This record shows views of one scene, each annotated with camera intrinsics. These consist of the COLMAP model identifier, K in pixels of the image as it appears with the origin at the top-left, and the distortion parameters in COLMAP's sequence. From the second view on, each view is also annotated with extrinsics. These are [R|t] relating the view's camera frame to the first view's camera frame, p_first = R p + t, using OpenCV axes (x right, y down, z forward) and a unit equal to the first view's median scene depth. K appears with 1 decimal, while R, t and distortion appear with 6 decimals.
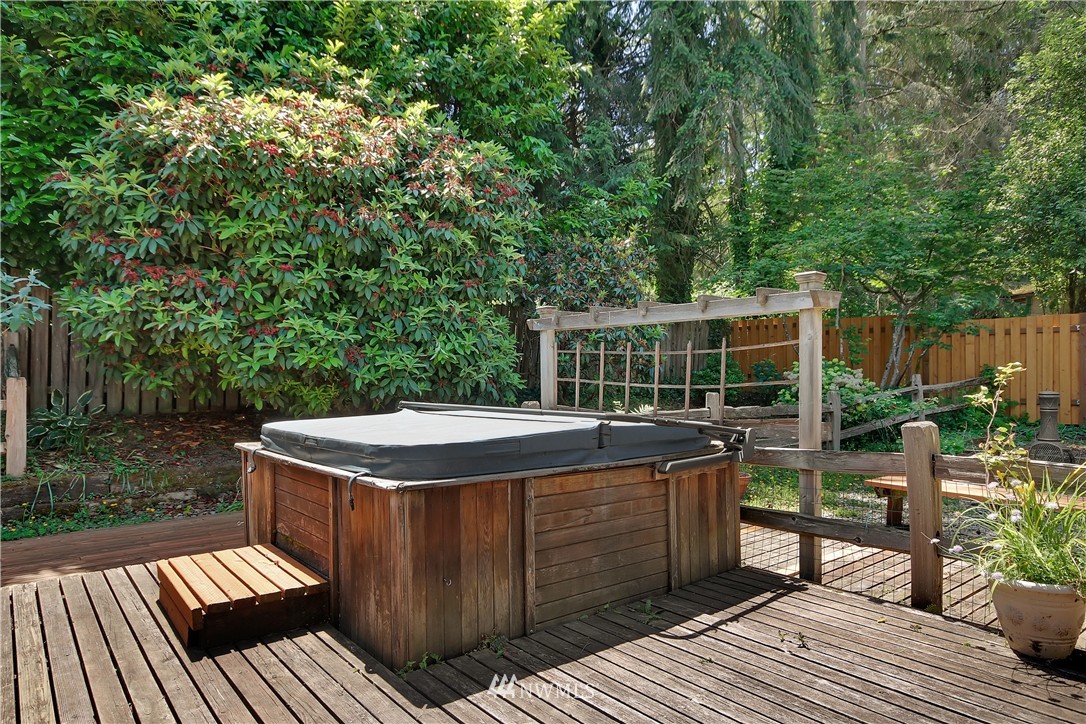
lens RADIAL K [[683.1, 0, 538.9], [0, 683.1, 373.0], [0, 0, 1]] dist [0.015179, -0.001104]
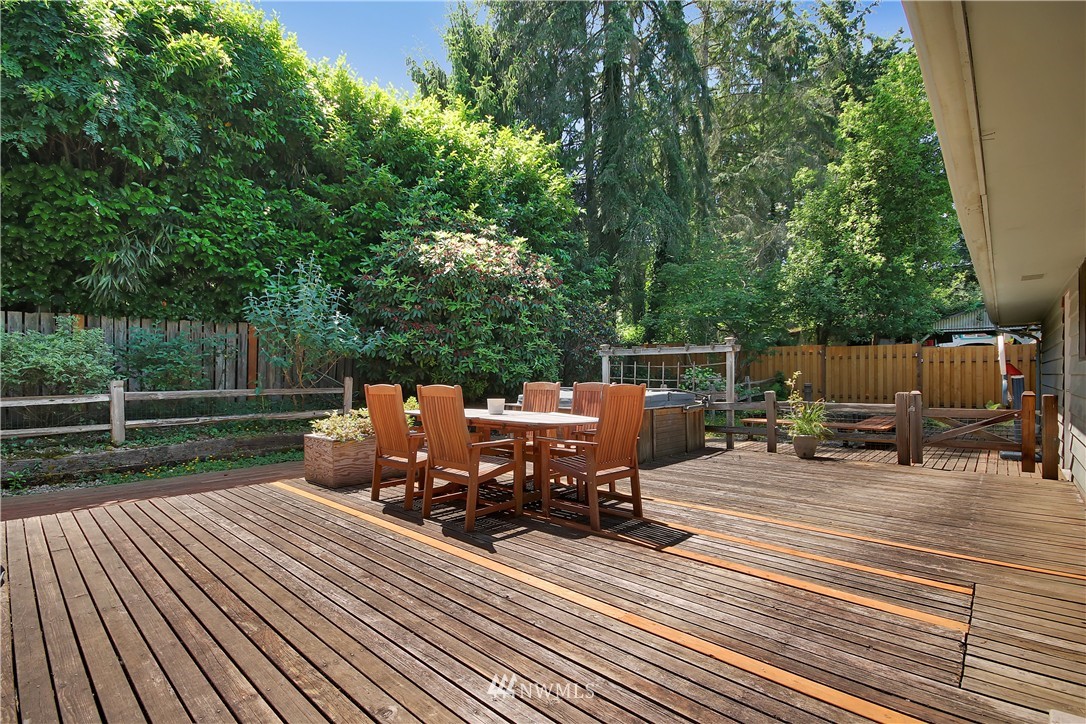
lens RADIAL K [[508.6, 0, 544.8], [0, 508.6, 371.9], [0, 0, 1]] dist [-0.010396, -0.000578]
pose [[0.987237, 0.001216, 0.159253, -0.375128], [0.000035, 0.999969, -0.007853, 0.003122], [-0.159258, 0.007759, 0.987207, -0.504185]]
